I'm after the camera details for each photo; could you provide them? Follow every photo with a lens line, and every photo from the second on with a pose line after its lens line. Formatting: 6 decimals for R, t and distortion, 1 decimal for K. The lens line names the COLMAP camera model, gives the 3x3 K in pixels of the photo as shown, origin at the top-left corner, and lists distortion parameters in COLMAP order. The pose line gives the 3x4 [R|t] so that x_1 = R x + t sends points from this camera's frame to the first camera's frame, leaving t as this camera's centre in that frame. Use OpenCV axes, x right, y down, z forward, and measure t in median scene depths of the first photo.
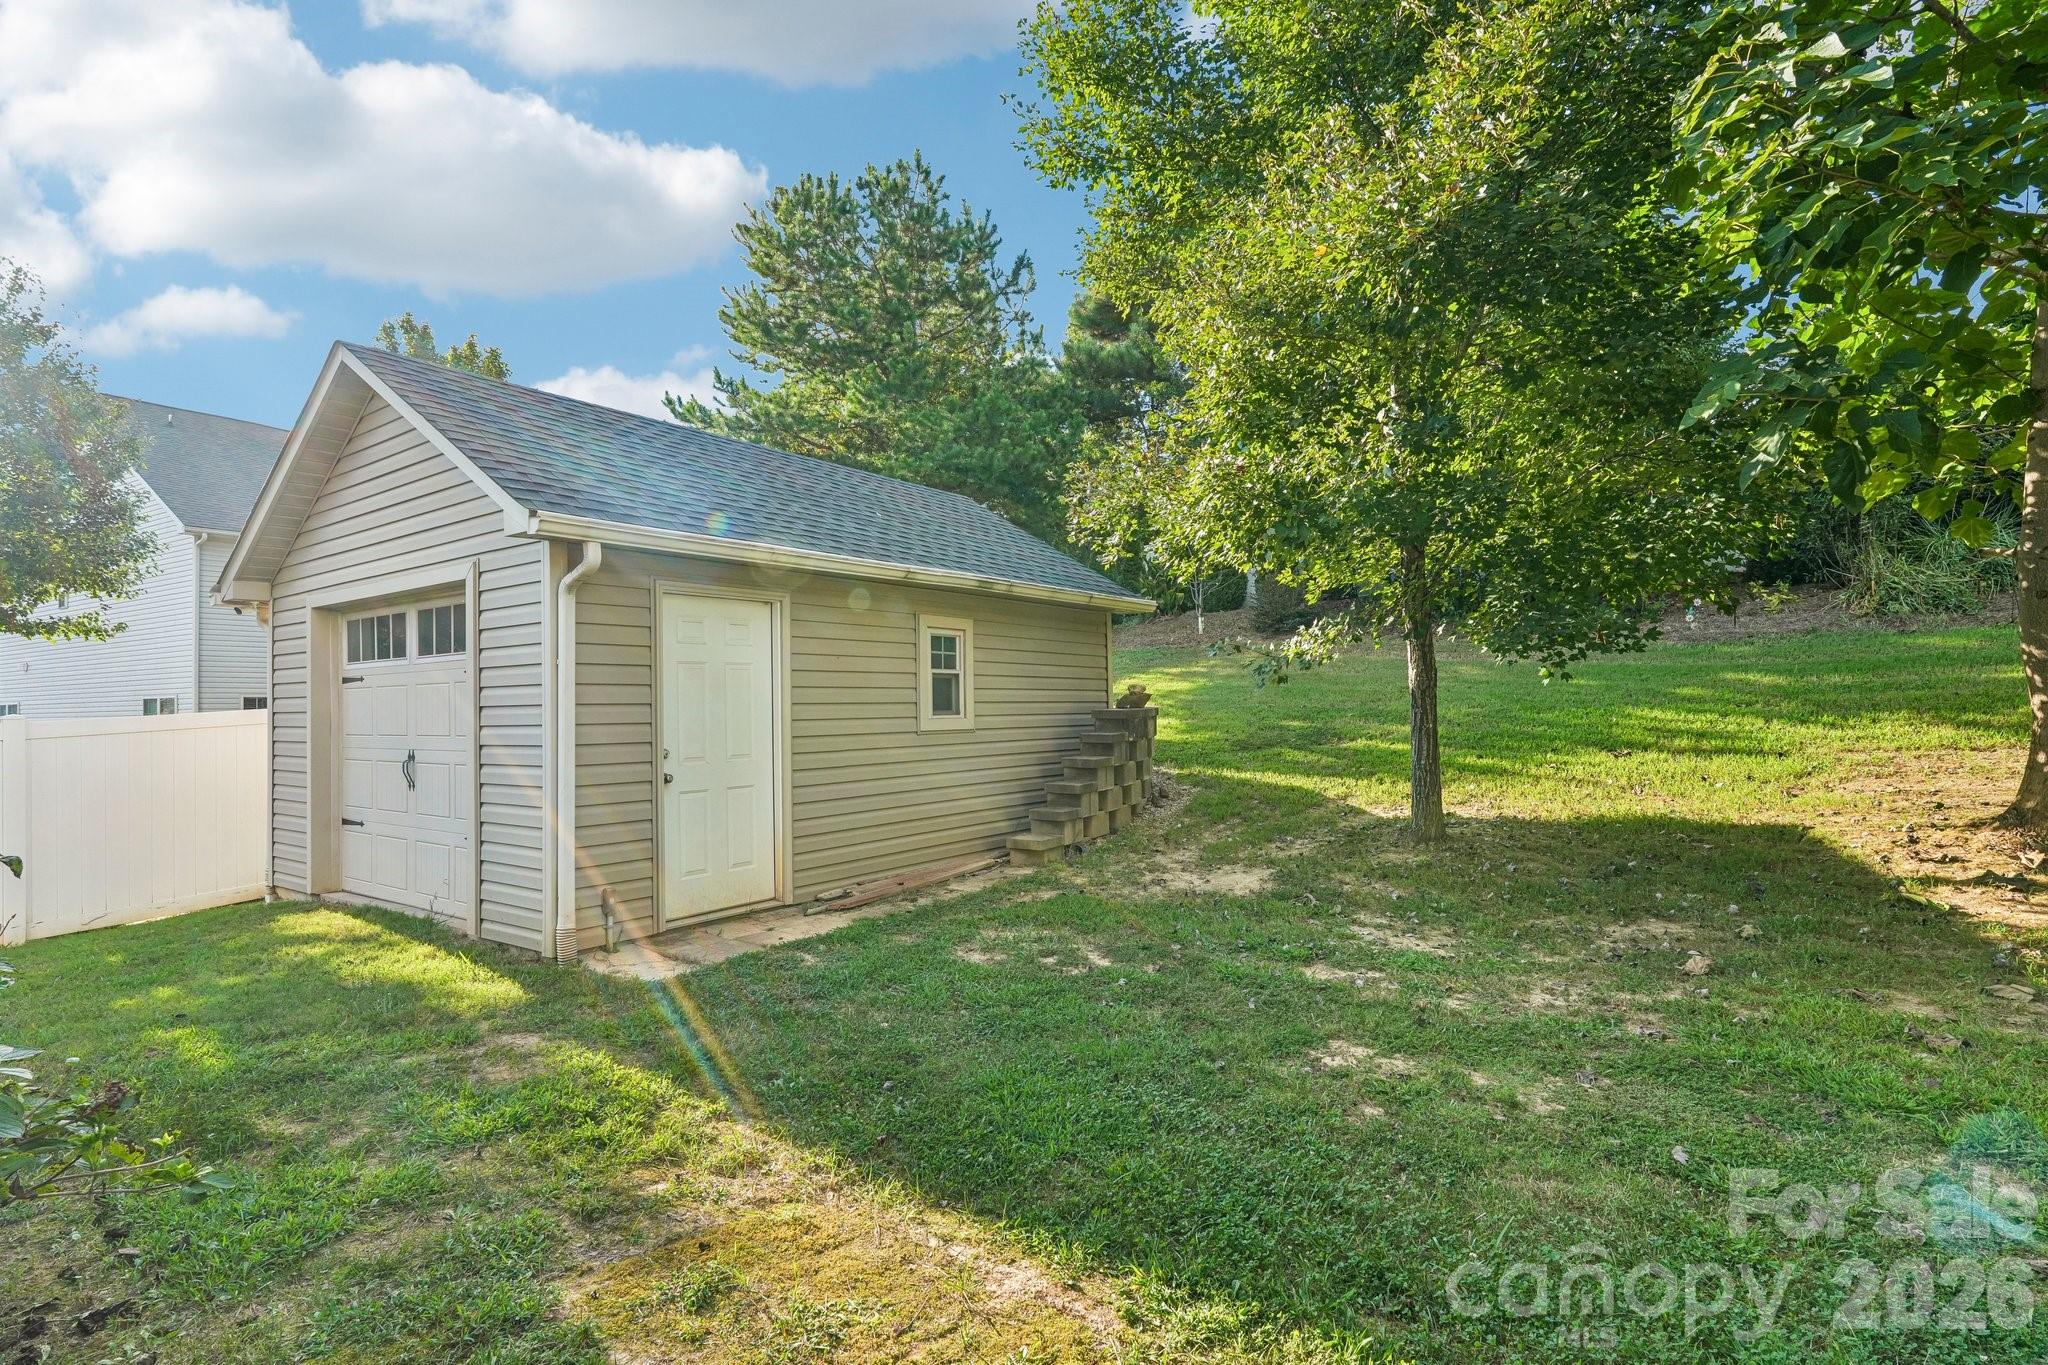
lens RADIAL K [[1019.9, 0, 1030.0], [0, 1019.9, 686.7], [0, 0, 1]] dist [0.004908, -0.000267]
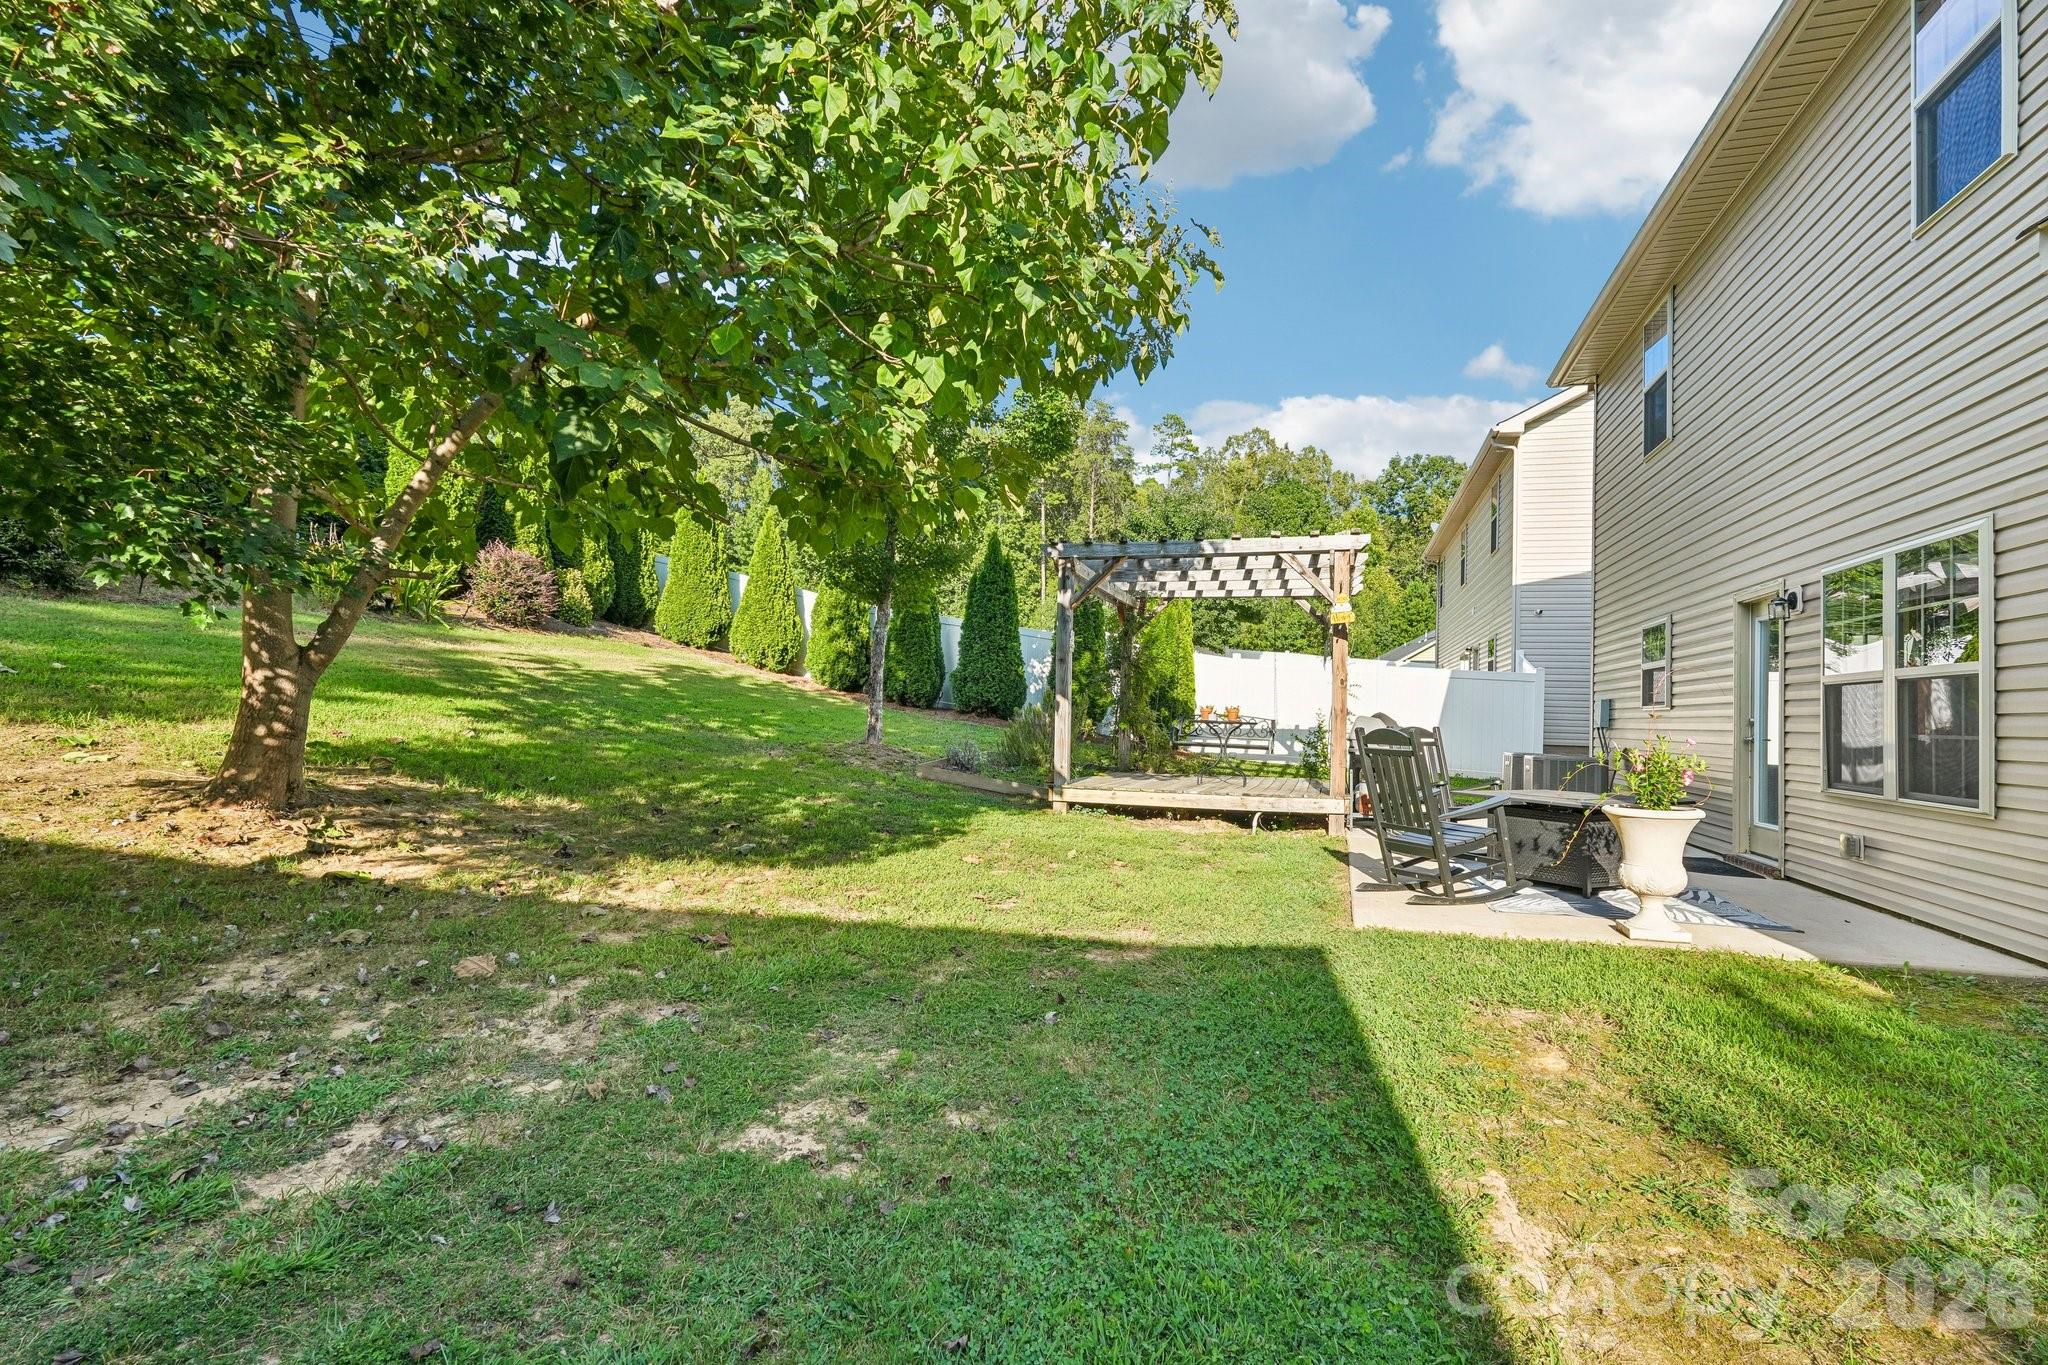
lens RADIAL K [[1019.9, 0, 1031.4], [0, 1019.9, 676.6], [0, 0, 1]] dist [0.004908, -0.000267]
pose [[-0.361635, 0.000131, 0.932320, -0.453917], [-0.007686, 0.999966, -0.003122, 0.019336], [-0.932288, -0.008295, -0.361621, 1.087235]]
